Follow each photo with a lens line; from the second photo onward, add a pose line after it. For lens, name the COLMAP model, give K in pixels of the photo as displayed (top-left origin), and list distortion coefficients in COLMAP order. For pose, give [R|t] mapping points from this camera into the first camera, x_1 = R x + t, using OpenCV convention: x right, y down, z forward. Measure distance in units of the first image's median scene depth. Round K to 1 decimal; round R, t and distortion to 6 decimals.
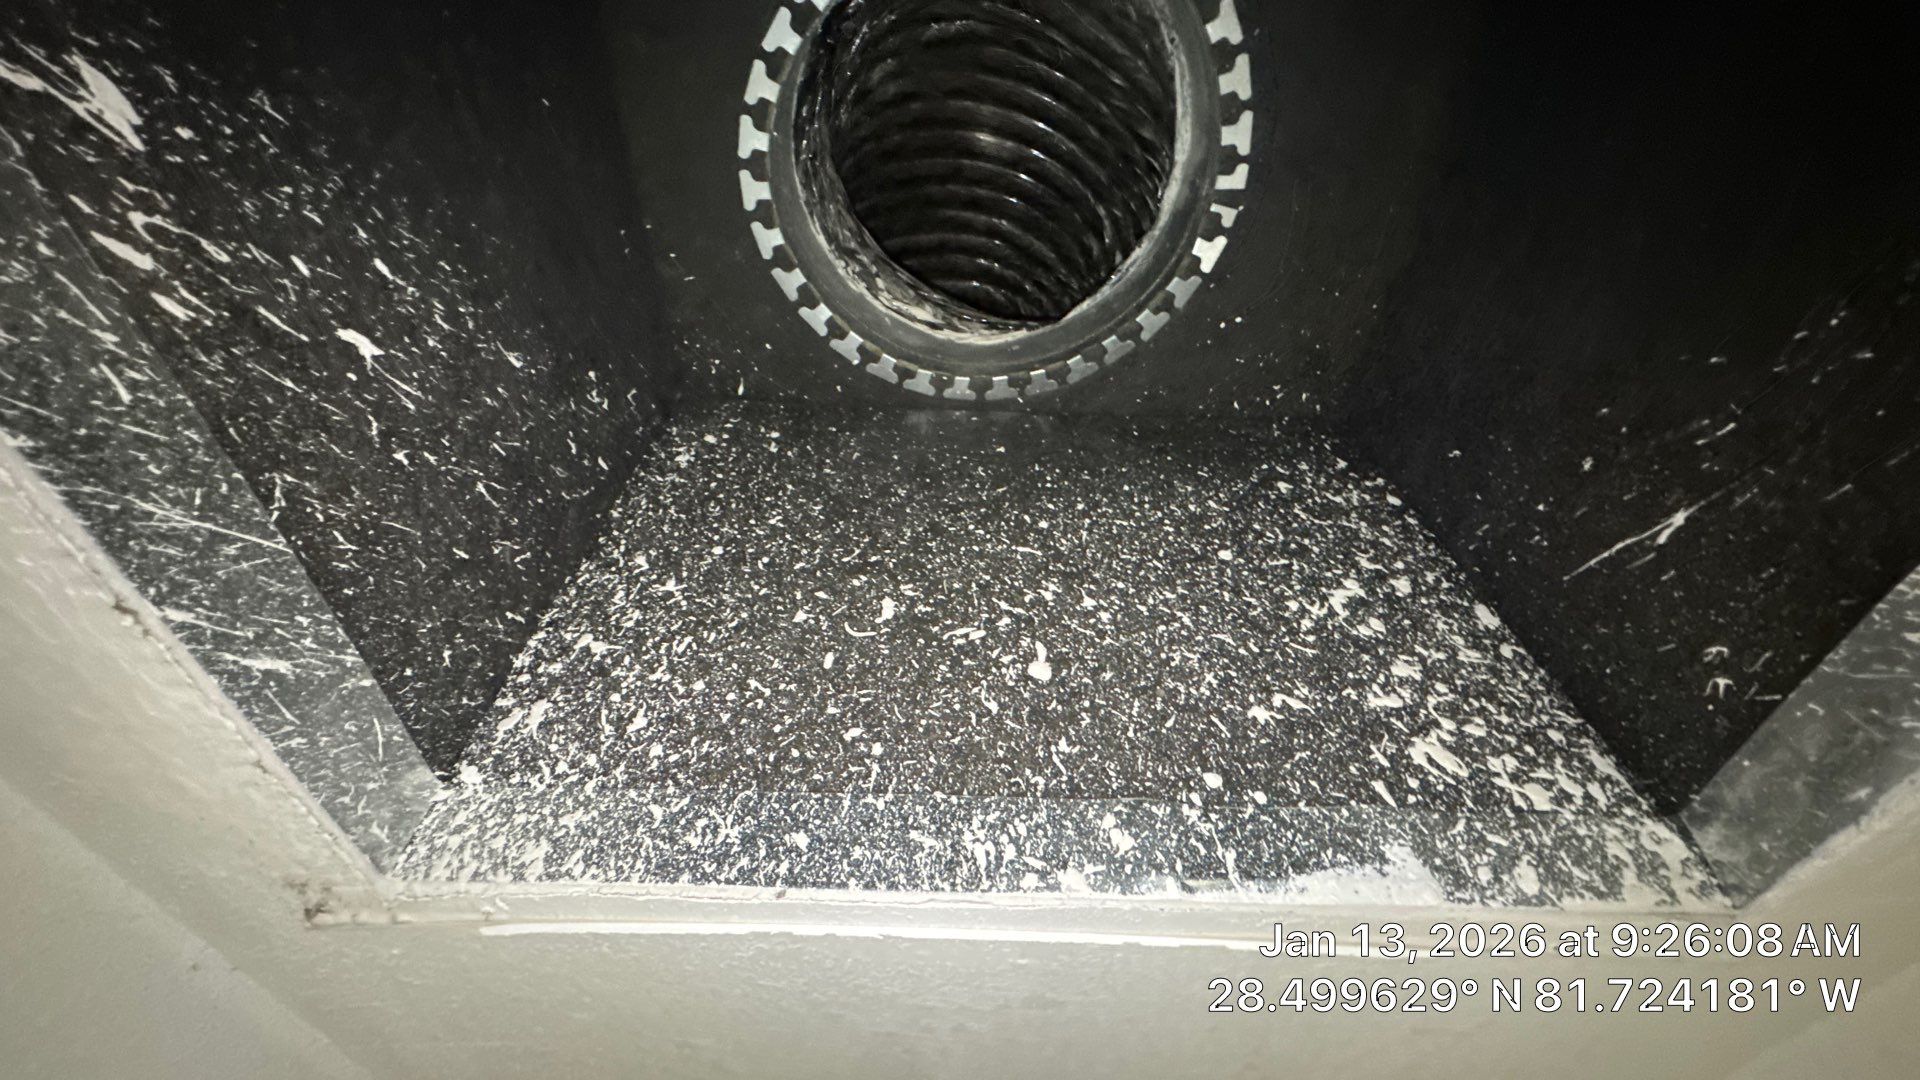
lens RADIAL K [[766.6, 0, 958.5], [0, 766.6, 540.3], [0, 0, 1]] dist [-0.004414, 0.000840]
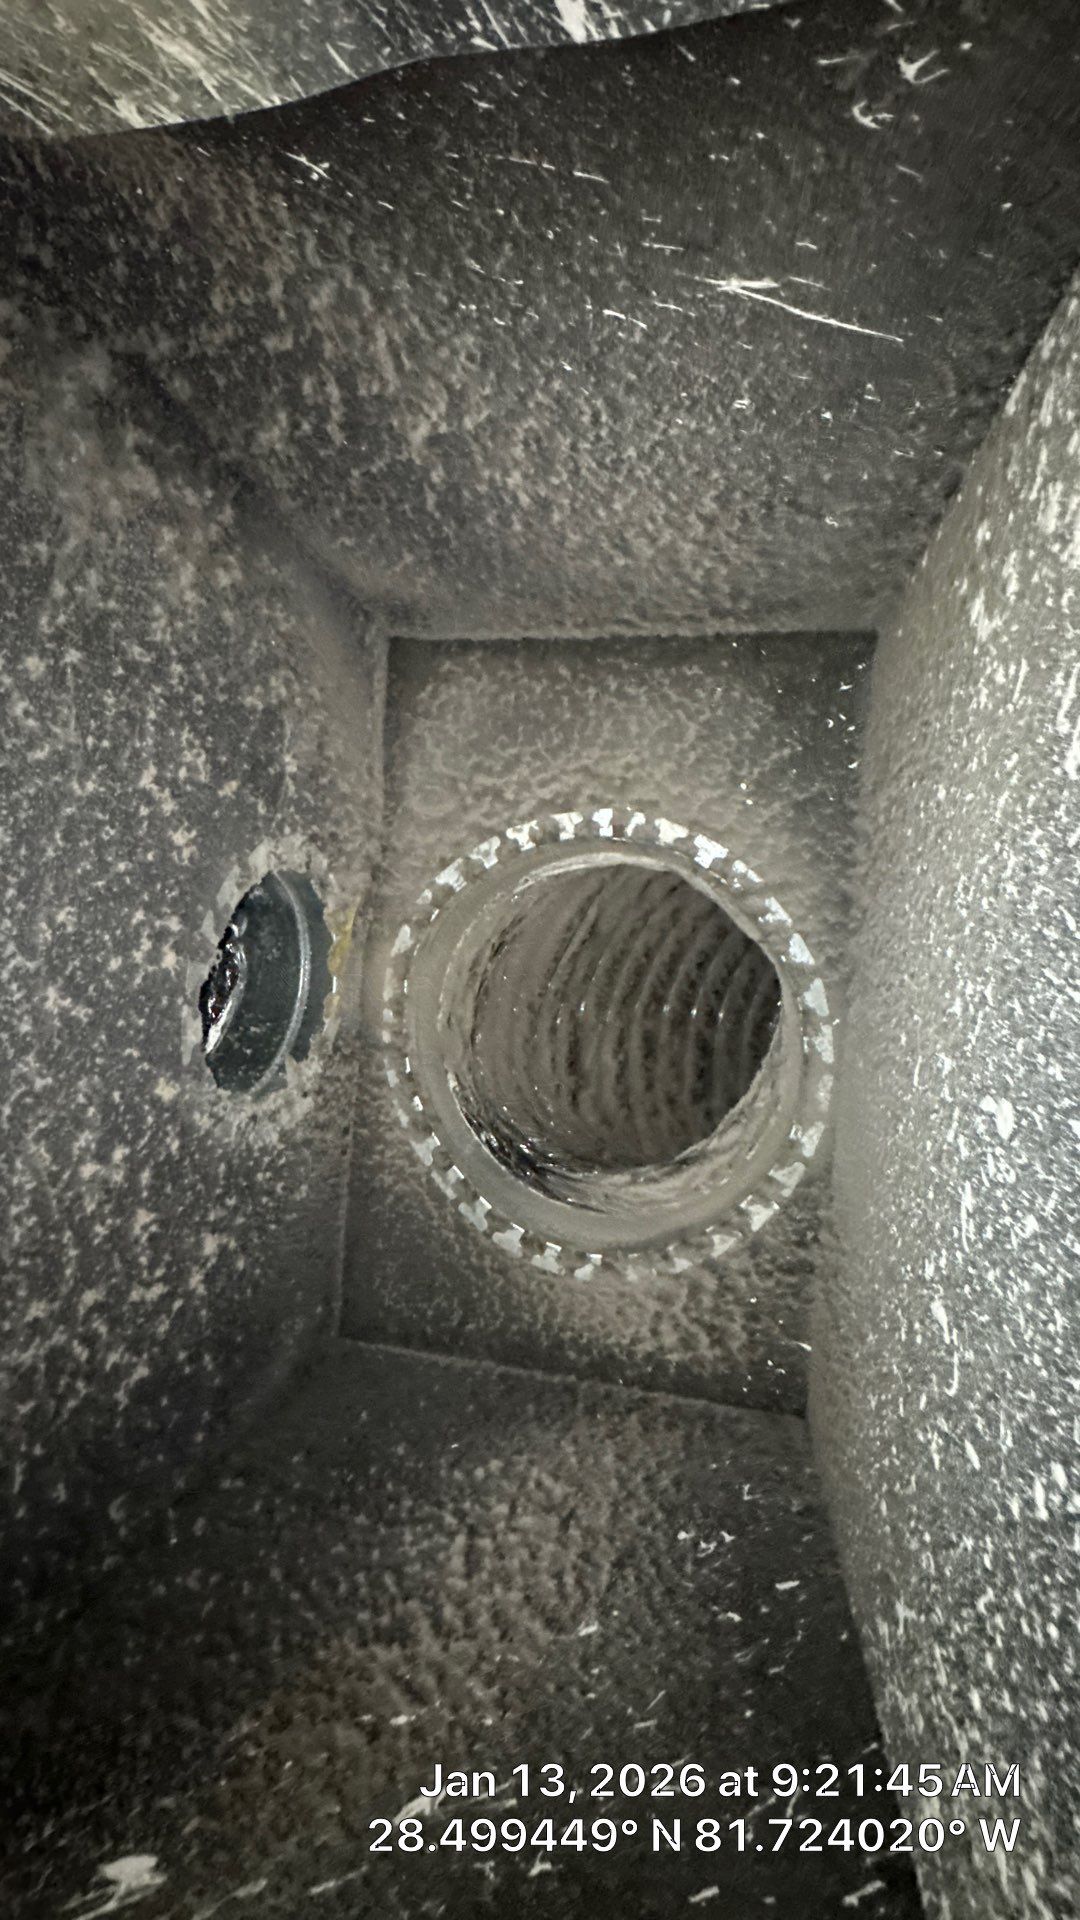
lens RADIAL K [[766.6, 0, 541.2], [0, 766.6, 957.3], [0, 0, 1]] dist [-0.004414, 0.000840]
pose [[0.042533, -0.999094, -0.001391, 0.221208], [0.646140, 0.028569, -0.762684, 0.395493], [0.762032, 0.031540, 0.646770, 0.323418]]
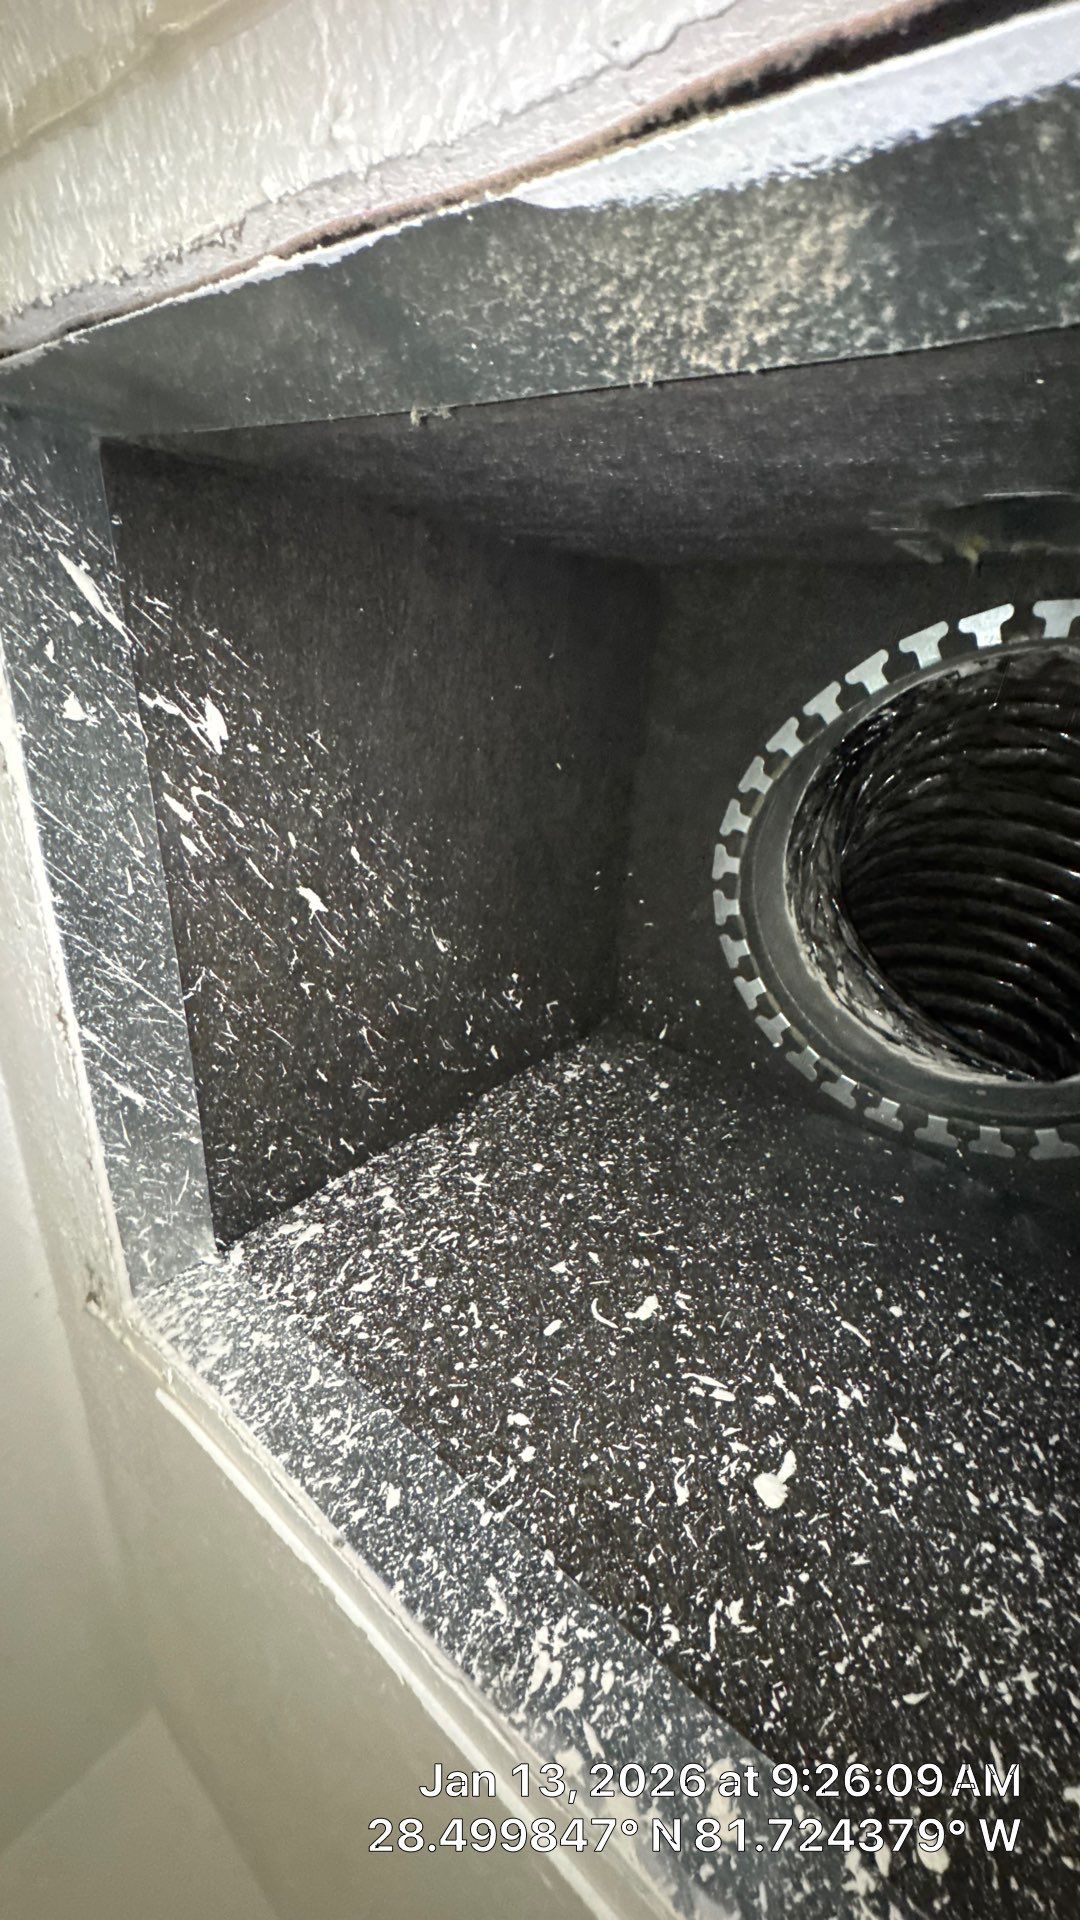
lens RADIAL K [[766.6, 0, 539.3], [0, 766.6, 958.3], [0, 0, 1]] dist [-0.004414, 0.000840]
pose [[0.781929, 0.254538, -0.569032, 0.224013], [-0.413691, 0.894738, -0.168236, -0.075467], [0.466312, 0.366951, 0.804922, 0.104710]]
